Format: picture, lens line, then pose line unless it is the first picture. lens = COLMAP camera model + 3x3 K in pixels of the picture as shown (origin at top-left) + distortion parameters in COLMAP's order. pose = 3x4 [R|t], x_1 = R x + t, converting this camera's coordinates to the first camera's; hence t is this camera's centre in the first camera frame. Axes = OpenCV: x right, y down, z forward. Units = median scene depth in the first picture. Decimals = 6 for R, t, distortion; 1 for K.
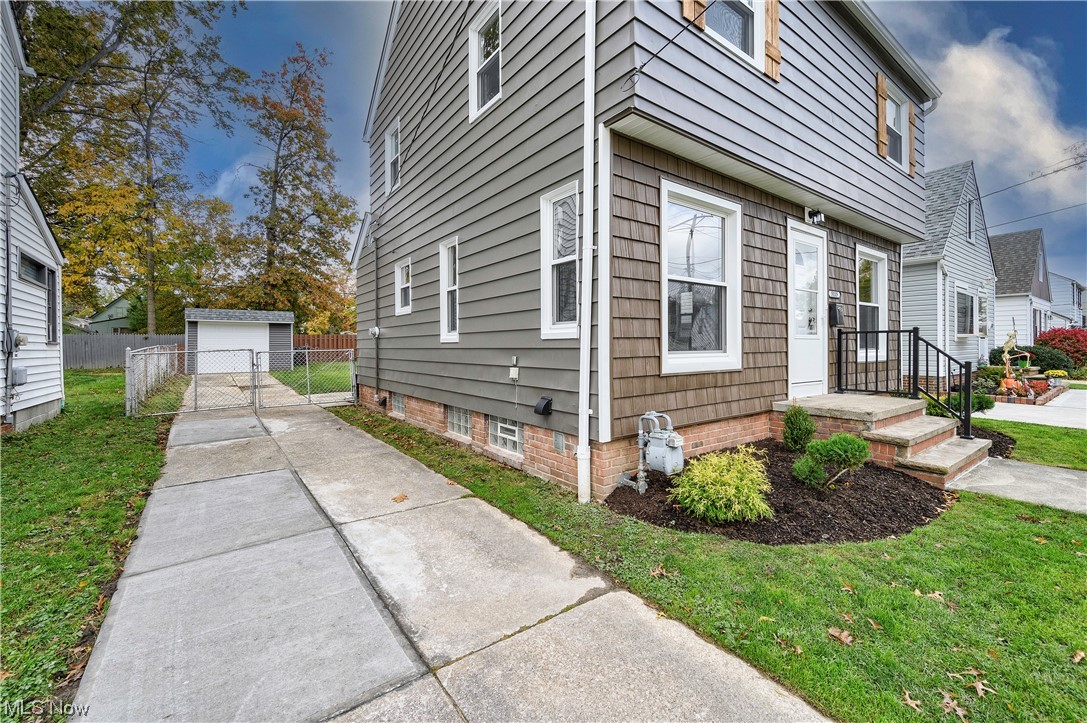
lens RADIAL K [[438.7, 0, 546.0], [0, 438.7, 338.0], [0, 0, 1]] dist [-0.004027, -0.000327]
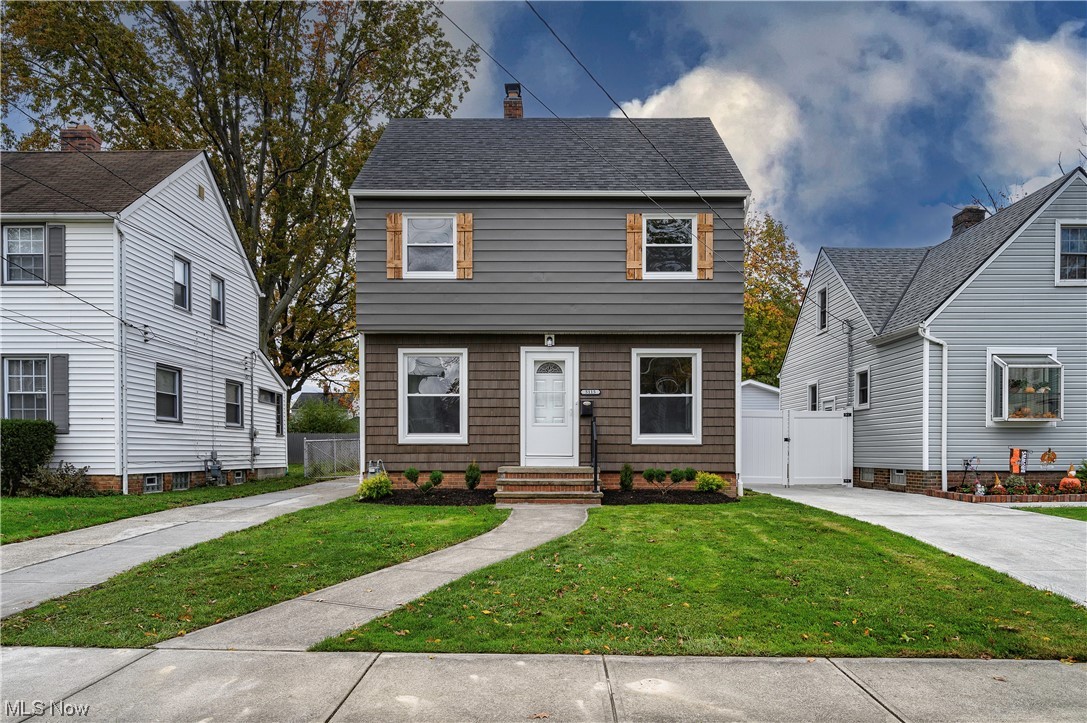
lens RADIAL K [[664.9, 0, 503.7], [0, 664.9, 455.1], [0, 0, 1]] dist [0.003238, 0.000568]
pose [[0.783820, 0.011285, -0.620885, 0.653635], [0.004284, 0.999713, 0.023579, 0.016163], [0.620973, -0.021142, 0.783547, -0.287956]]
